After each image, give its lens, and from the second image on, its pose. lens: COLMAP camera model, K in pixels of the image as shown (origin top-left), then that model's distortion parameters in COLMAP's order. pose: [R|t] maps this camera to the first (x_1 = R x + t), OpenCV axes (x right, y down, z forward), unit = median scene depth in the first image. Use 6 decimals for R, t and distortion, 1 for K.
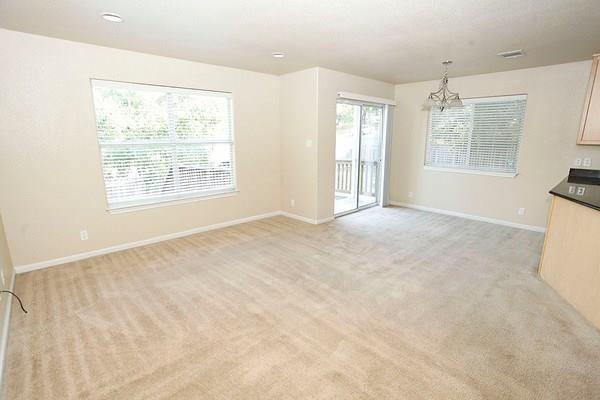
lens RADIAL K [[290.9, 0, 302.0], [0, 290.9, 200.2], [0, 0, 1]] dist [-0.069211, 0.027208]
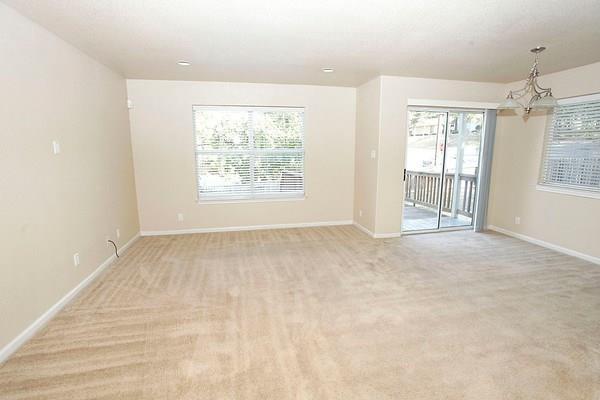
lens RADIAL K [[290.9, 0, 302.0], [0, 290.9, 200.2], [0, 0, 1]] dist [-0.069211, 0.027208]
pose [[0.858473, 0.088706, -0.505129, 0.386367], [-0.106072, 0.994342, -0.005655, -0.012596], [0.501770, 0.058435, 0.863025, 0.060252]]
